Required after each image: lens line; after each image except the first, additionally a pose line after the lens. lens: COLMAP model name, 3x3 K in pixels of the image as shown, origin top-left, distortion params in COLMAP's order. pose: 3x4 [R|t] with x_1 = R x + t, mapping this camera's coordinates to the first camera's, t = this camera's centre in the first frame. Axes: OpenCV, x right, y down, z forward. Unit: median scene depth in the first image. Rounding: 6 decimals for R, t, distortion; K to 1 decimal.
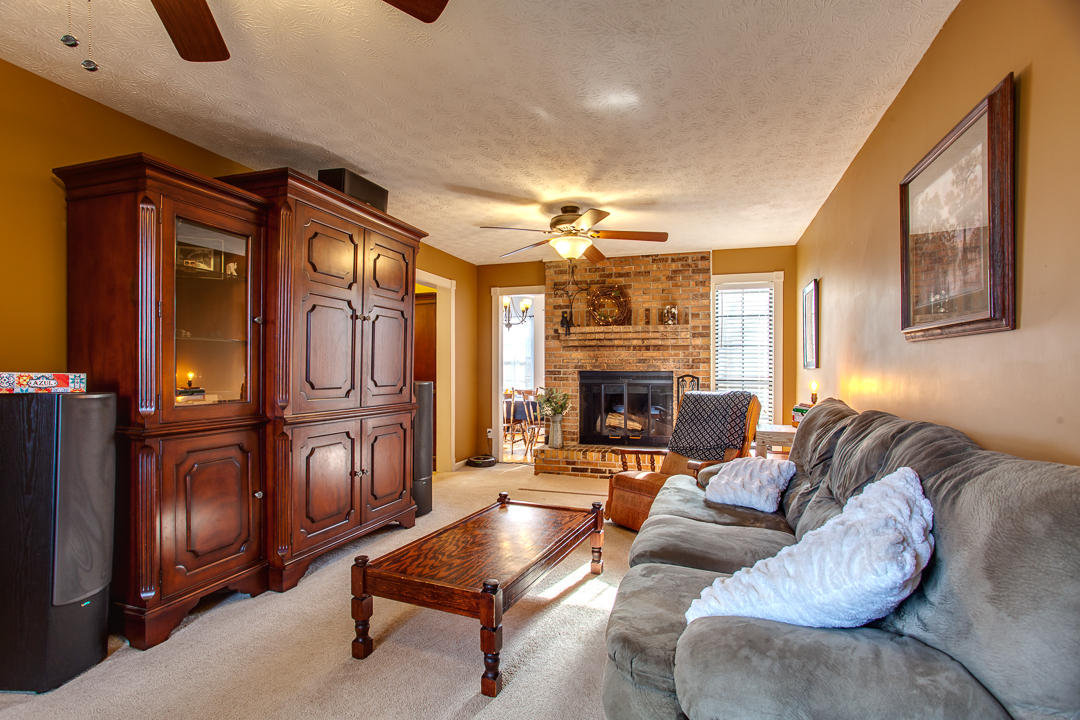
lens RADIAL K [[538.0, 0, 554.8], [0, 538.0, 366.8], [0, 0, 1]] dist [-0.040030, 0.023634]
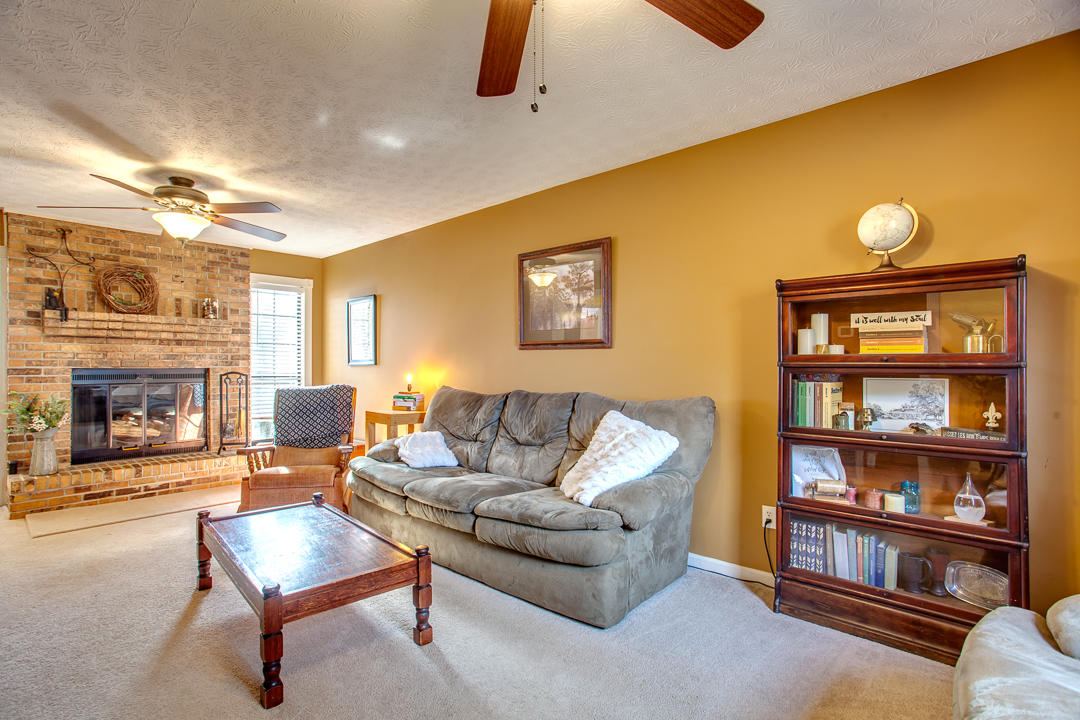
lens RADIAL K [[538.0, 0, 531.7], [0, 538.0, 359.4], [0, 0, 1]] dist [-0.040030, 0.023634]
pose [[0.388178, 0.007202, 0.921556, -0.417515], [-0.002179, 0.999974, -0.006897, -0.001954], [-0.921582, 0.000669, 0.388183, 0.118256]]
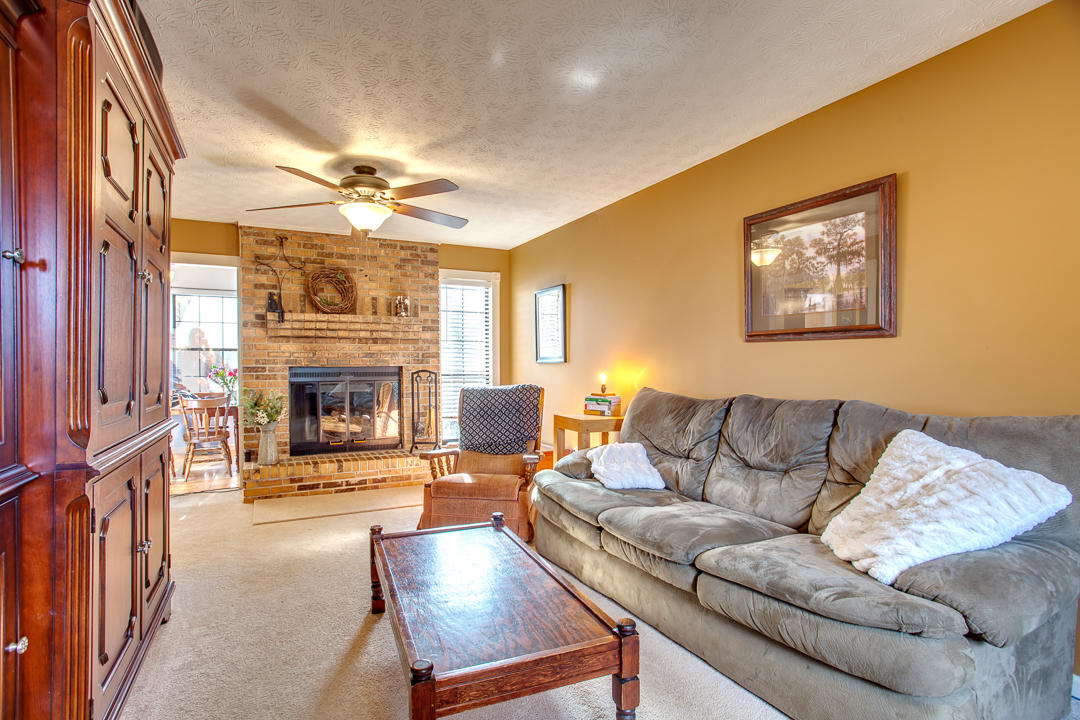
lens RADIAL K [[538.0, 0, 503.3], [0, 538.0, 370.7], [0, 0, 1]] dist [-0.040030, 0.023634]
pose [[0.716170, -0.013598, 0.697793, -0.307879], [0.001795, 0.999843, 0.017643, -0.000347], [-0.697924, -0.011383, 0.716082, 0.204407]]
